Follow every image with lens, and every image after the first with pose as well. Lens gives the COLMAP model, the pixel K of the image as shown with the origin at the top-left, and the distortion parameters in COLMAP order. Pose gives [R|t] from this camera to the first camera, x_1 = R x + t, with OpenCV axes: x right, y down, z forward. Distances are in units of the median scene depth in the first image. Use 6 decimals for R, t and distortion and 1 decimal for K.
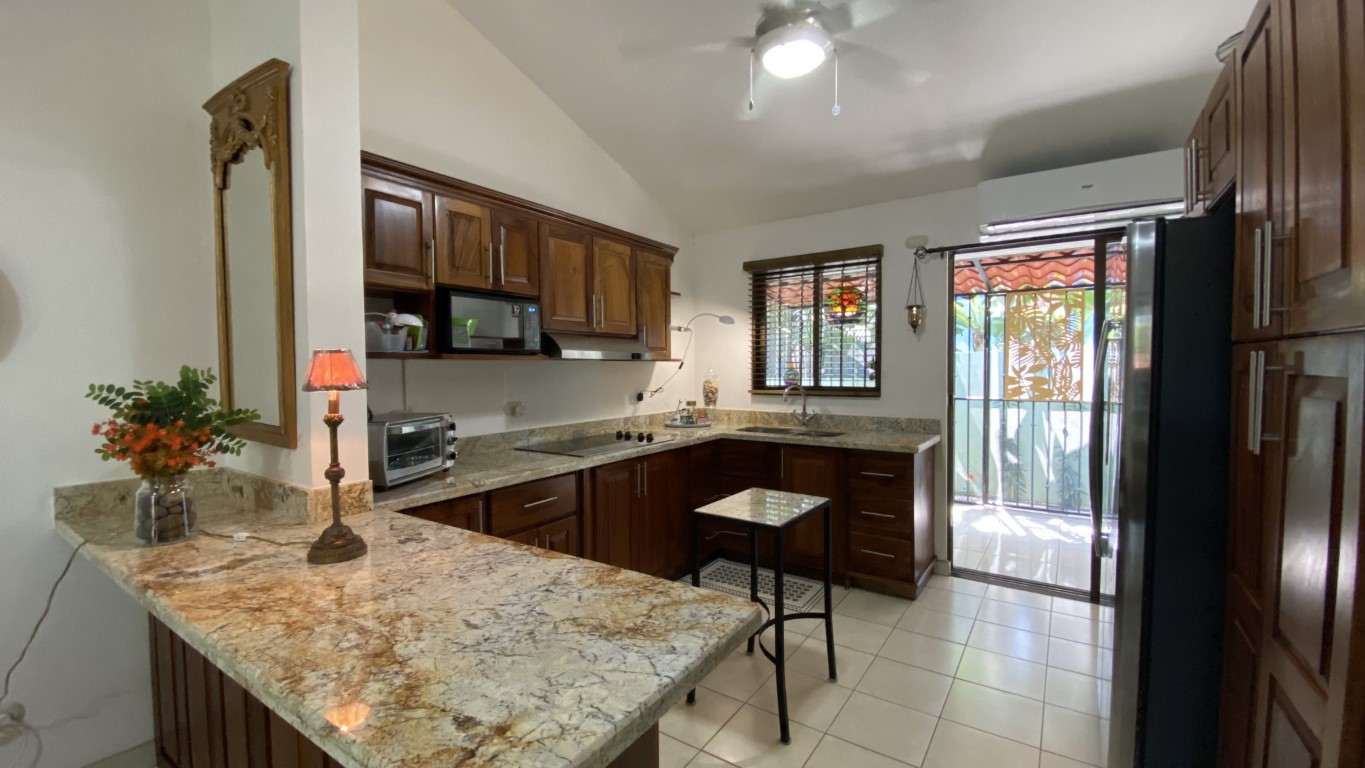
lens RADIAL K [[553.0, 0, 678.7], [0, 553.0, 383.3], [0, 0, 1]] dist [0.031223, -0.025348]
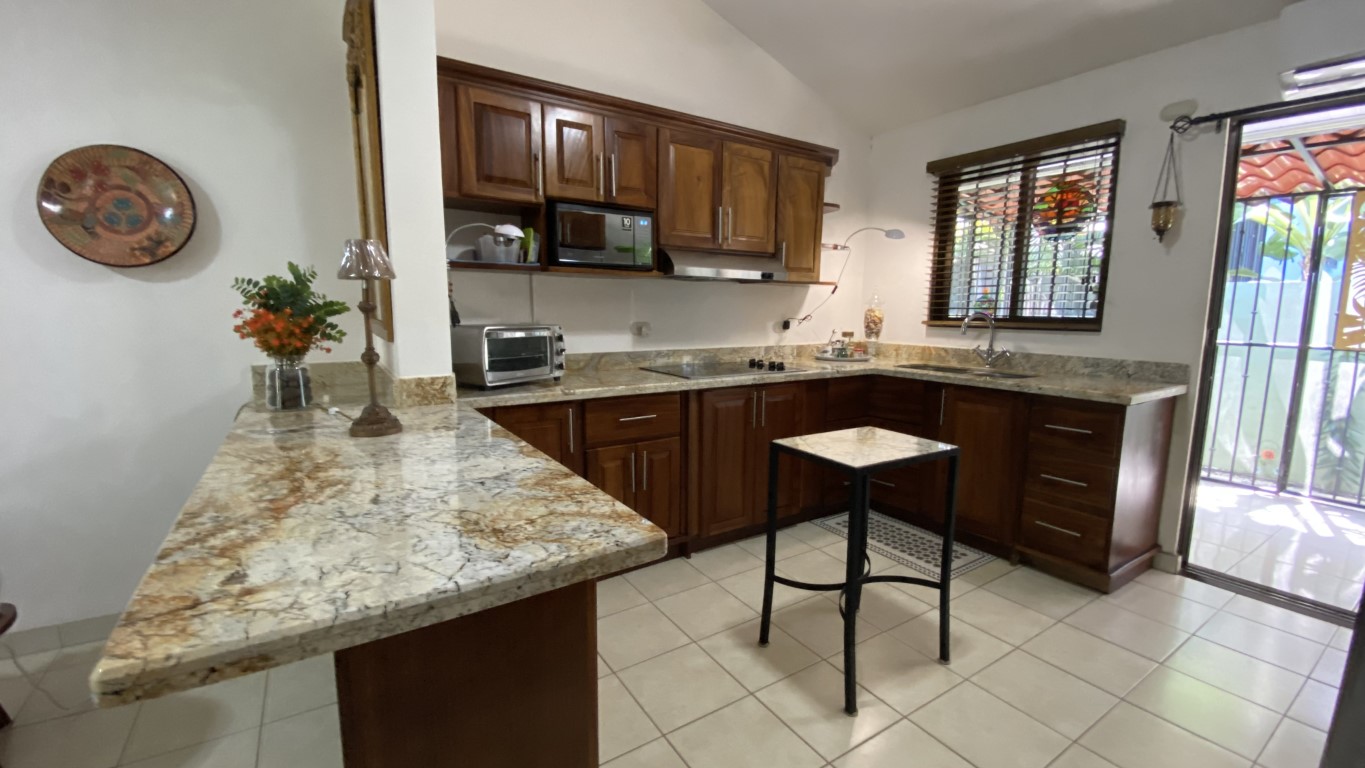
lens RADIAL K [[553.0, 0, 678.7], [0, 553.0, 383.3], [0, 0, 1]] dist [0.031223, -0.025348]
pose [[0.924423, 0.067768, -0.375300, 0.133210], [-0.027940, 0.993476, 0.110569, 0.028705], [0.380345, -0.091726, 0.920285, 0.086720]]
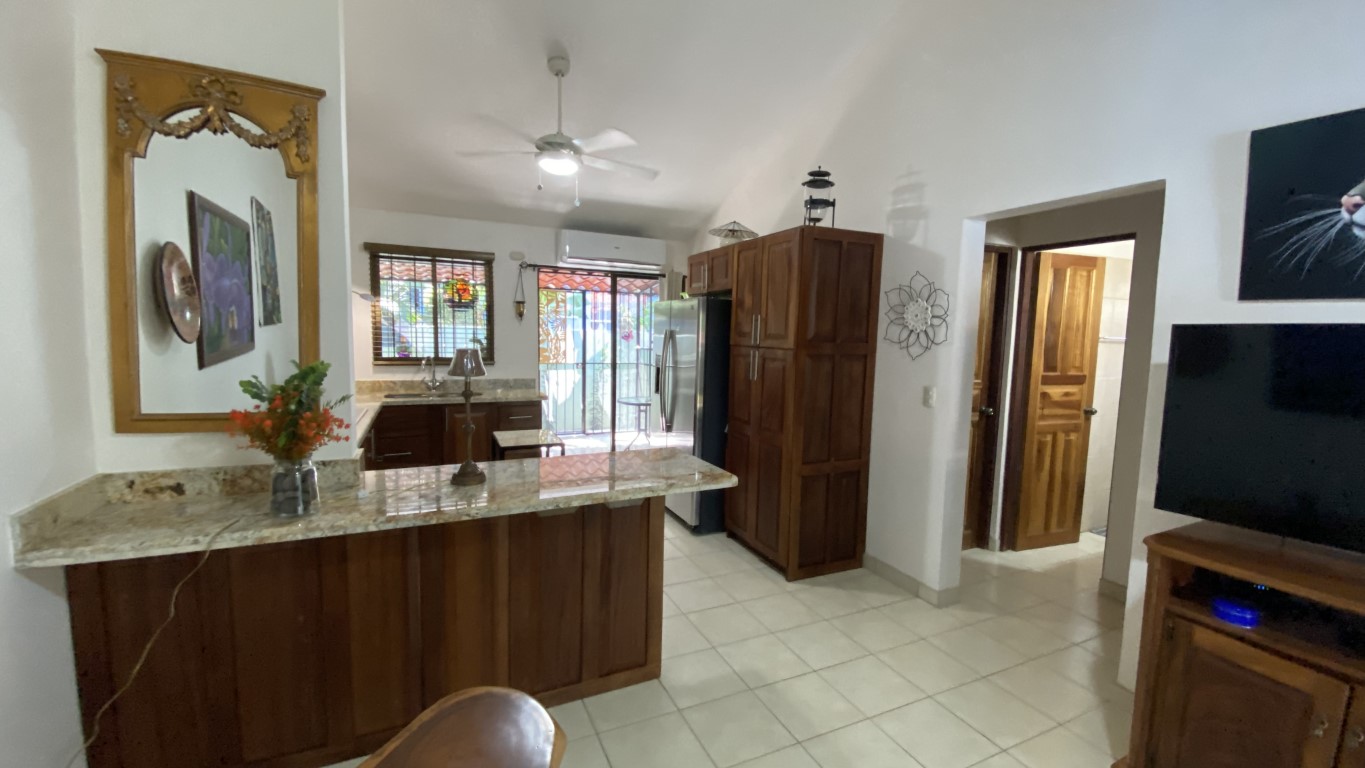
lens RADIAL K [[553.0, 0, 678.7], [0, 553.0, 383.3], [0, 0, 1]] dist [0.031223, -0.025348]
pose [[0.503482, -0.060663, 0.861874, -0.639707], [-0.000783, 0.997500, 0.070666, -0.028716], [-0.864005, -0.036254, 0.502176, -0.100411]]
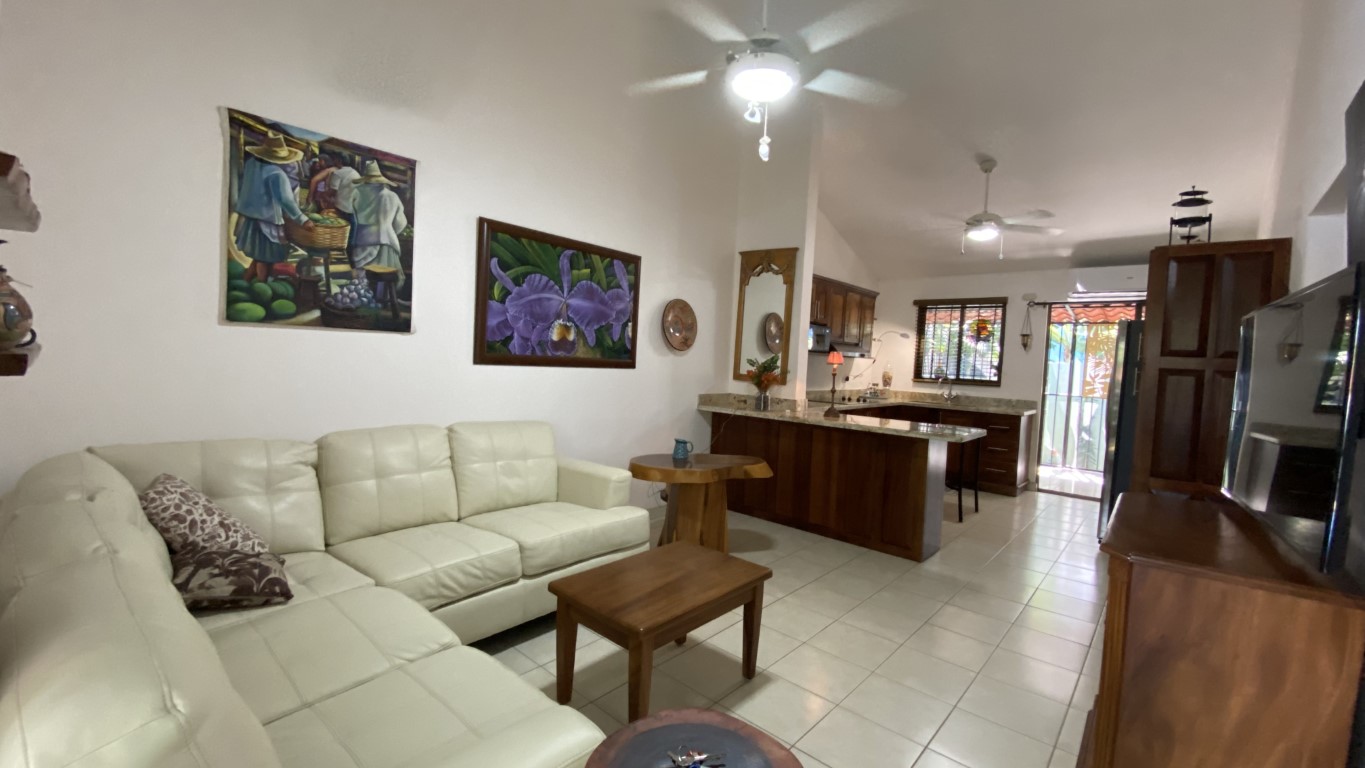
lens RADIAL K [[553.0, 0, 678.7], [0, 553.0, 383.3], [0, 0, 1]] dist [0.031223, -0.025348]
pose [[0.991011, 0.058806, -0.120159, -0.435616], [-0.057028, 0.998207, 0.018191, 0.042566], [0.121013, -0.011175, 0.992588, -0.869018]]
